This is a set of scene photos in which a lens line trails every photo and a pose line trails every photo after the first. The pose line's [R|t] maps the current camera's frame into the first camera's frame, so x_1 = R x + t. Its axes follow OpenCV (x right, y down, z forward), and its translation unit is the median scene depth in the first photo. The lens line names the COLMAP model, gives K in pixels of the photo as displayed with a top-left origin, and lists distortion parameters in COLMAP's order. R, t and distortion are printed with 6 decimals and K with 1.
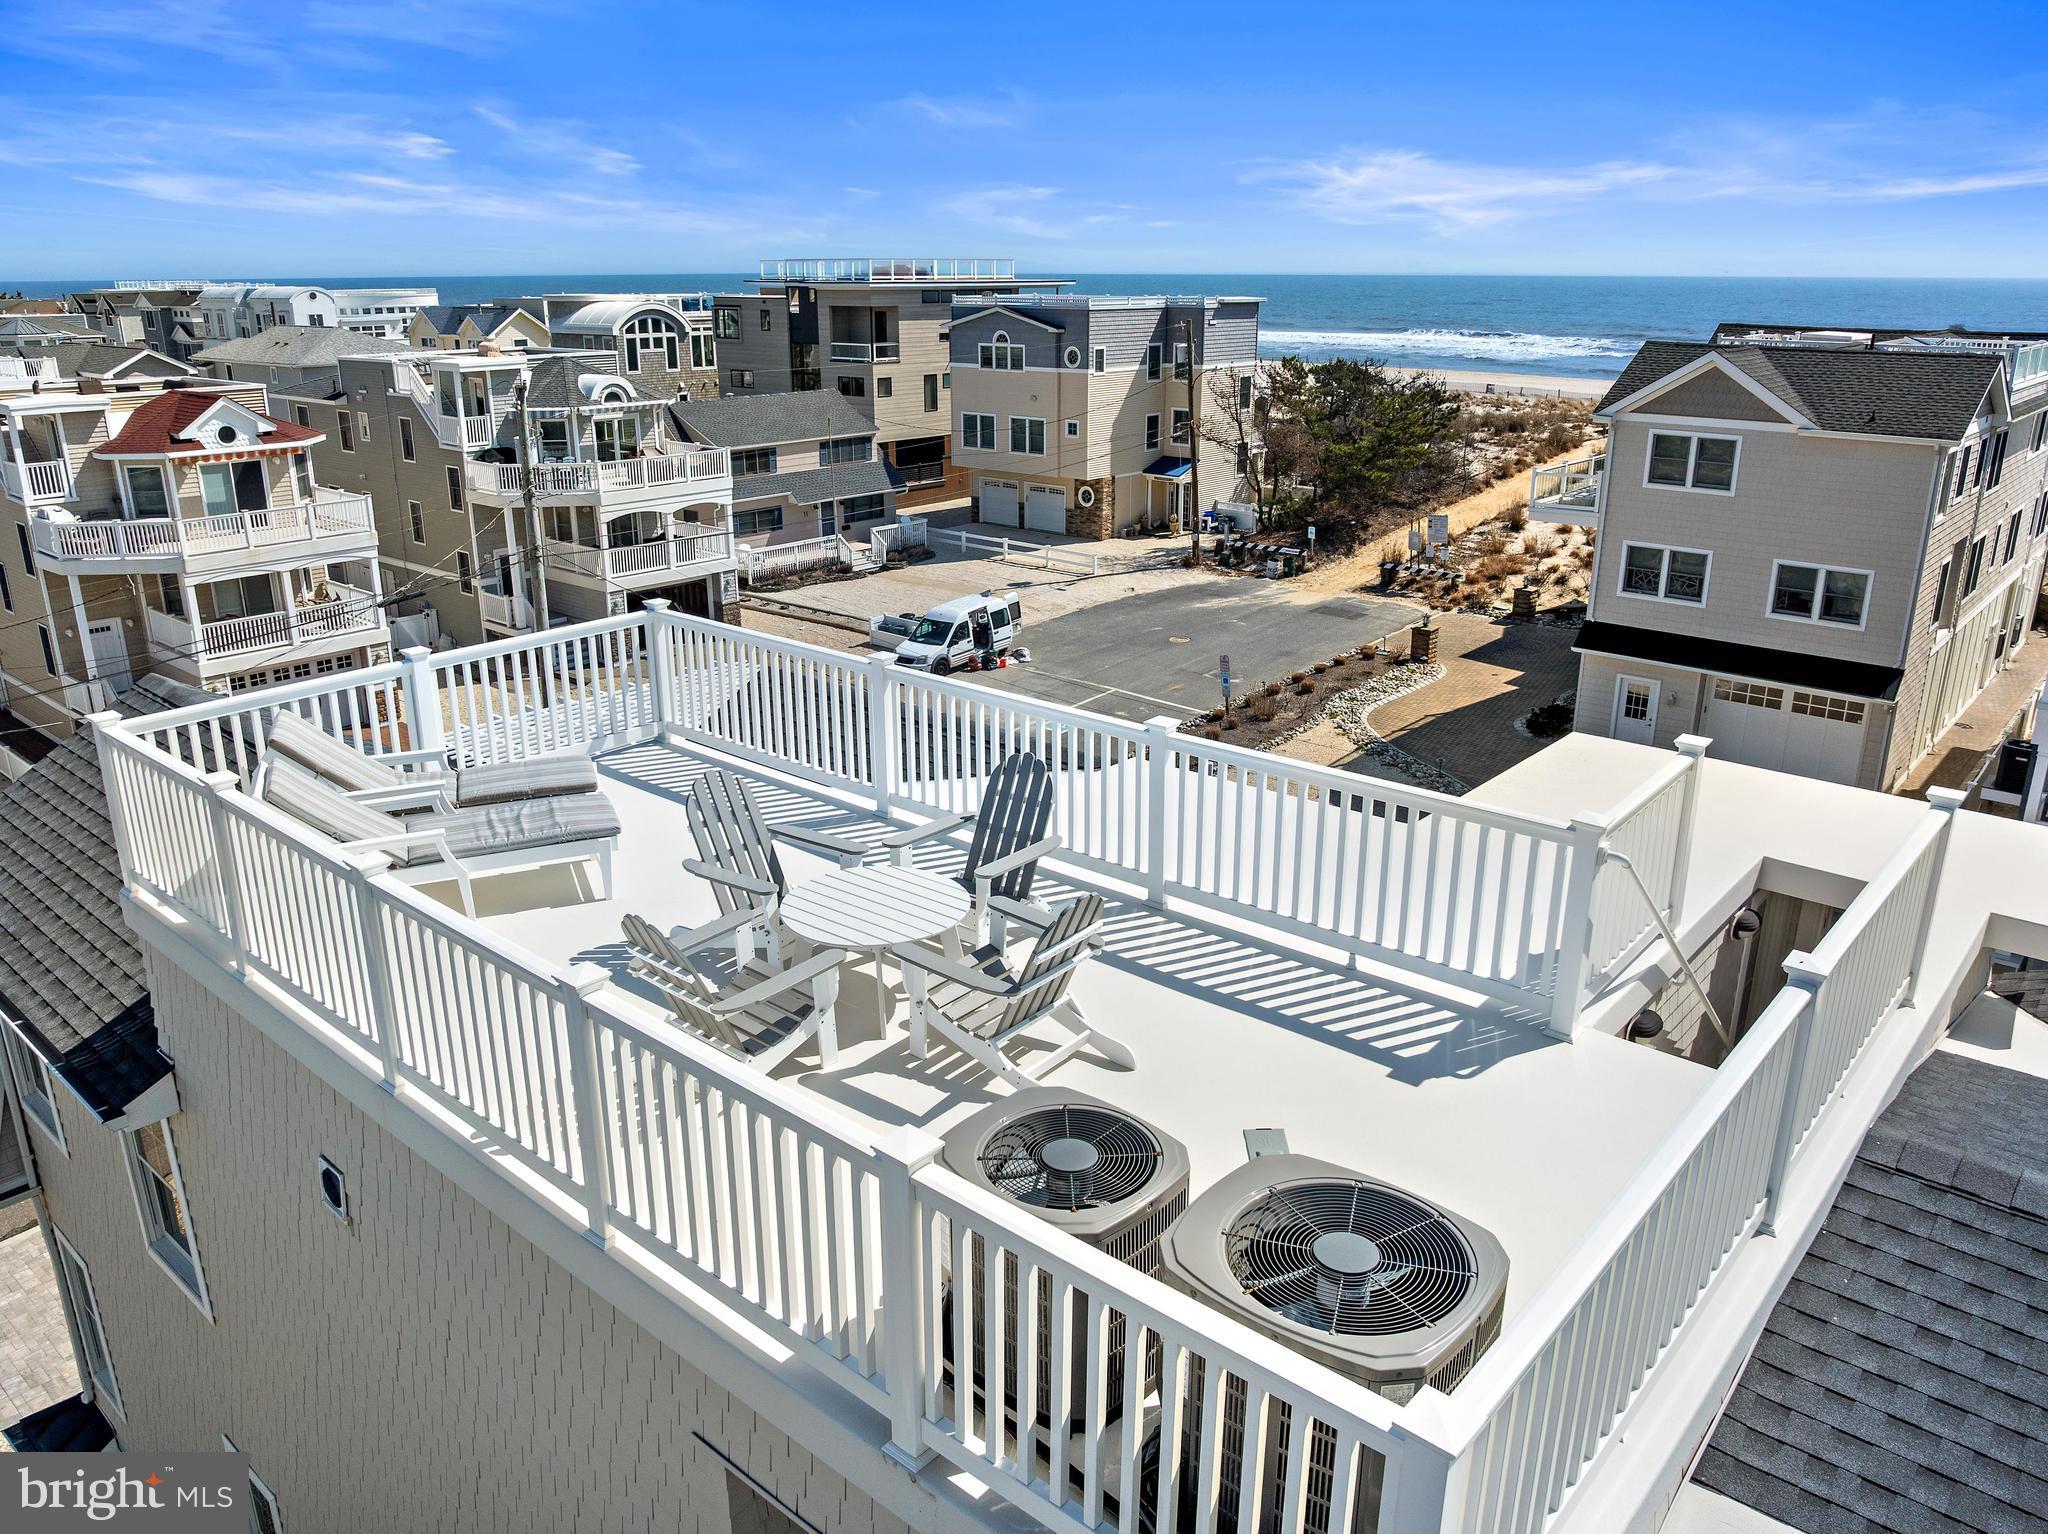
lens RADIAL K [[1467.1, 0, 1023.4], [0, 1467.1, 755.1], [0, 0, 1]] dist [-0.037851, -0.003733]
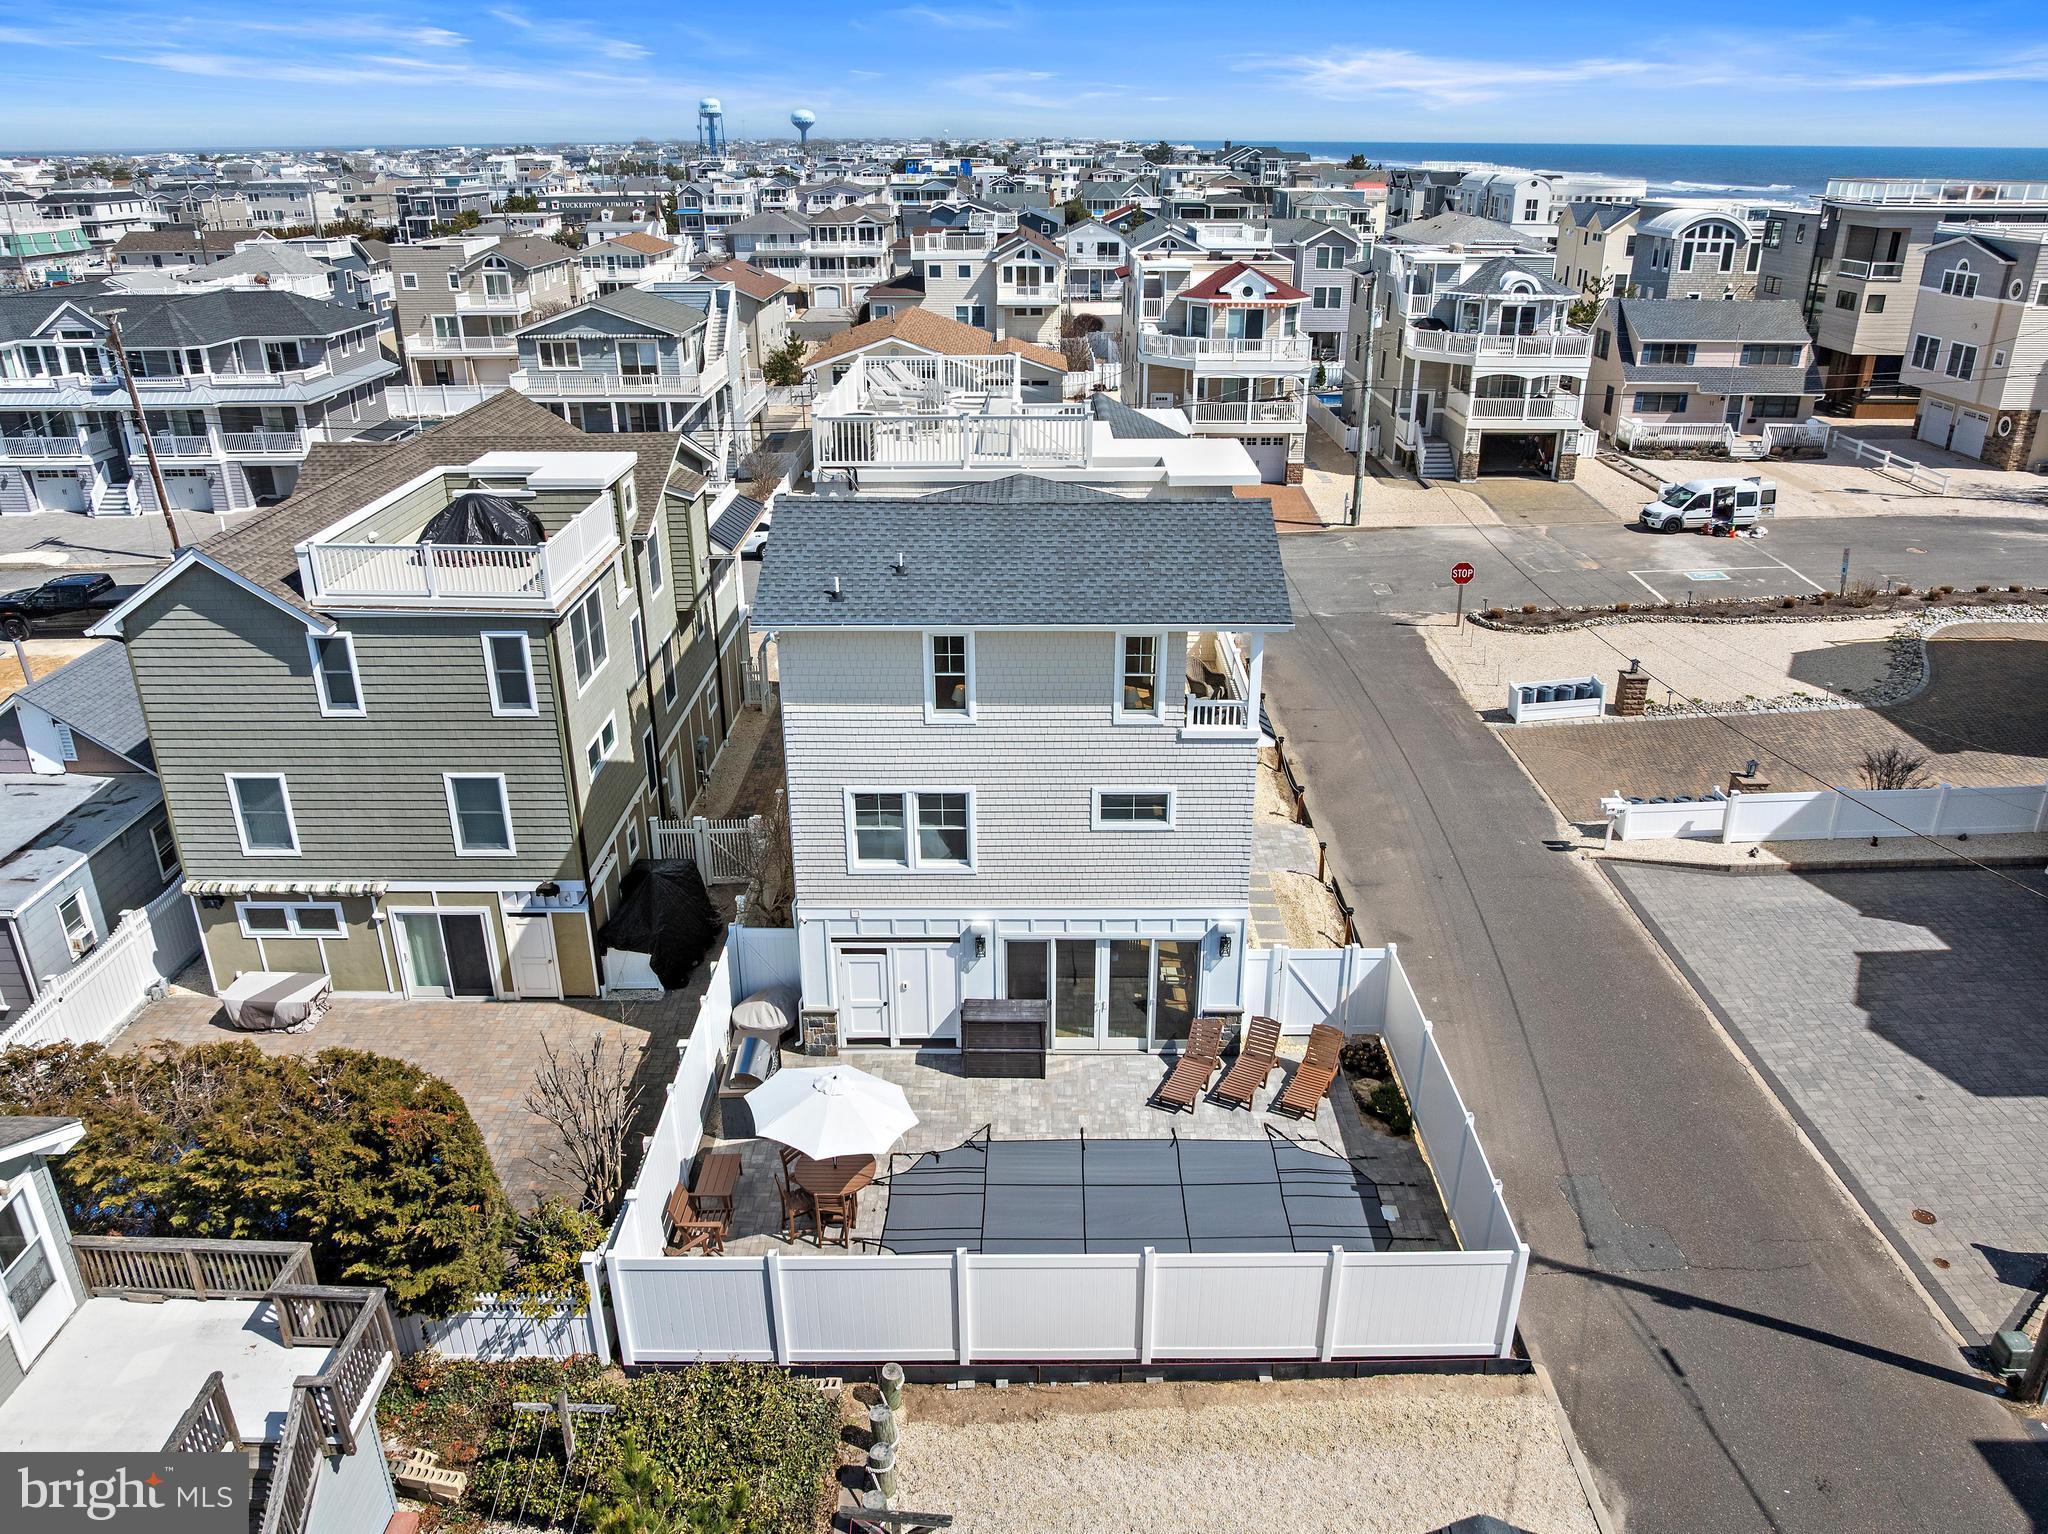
lens RADIAL K [[1453.6, 0, 1030.1], [0, 1453.6, 747.2], [0, 0, 1]] dist [-0.038914, 0.005373]
pose [[0.649218, 0.293978, -0.701493, 0.395954], [-0.238693, 0.954441, 0.179077, 0.024868], [0.722178, 0.051182, 0.689811, -0.191071]]
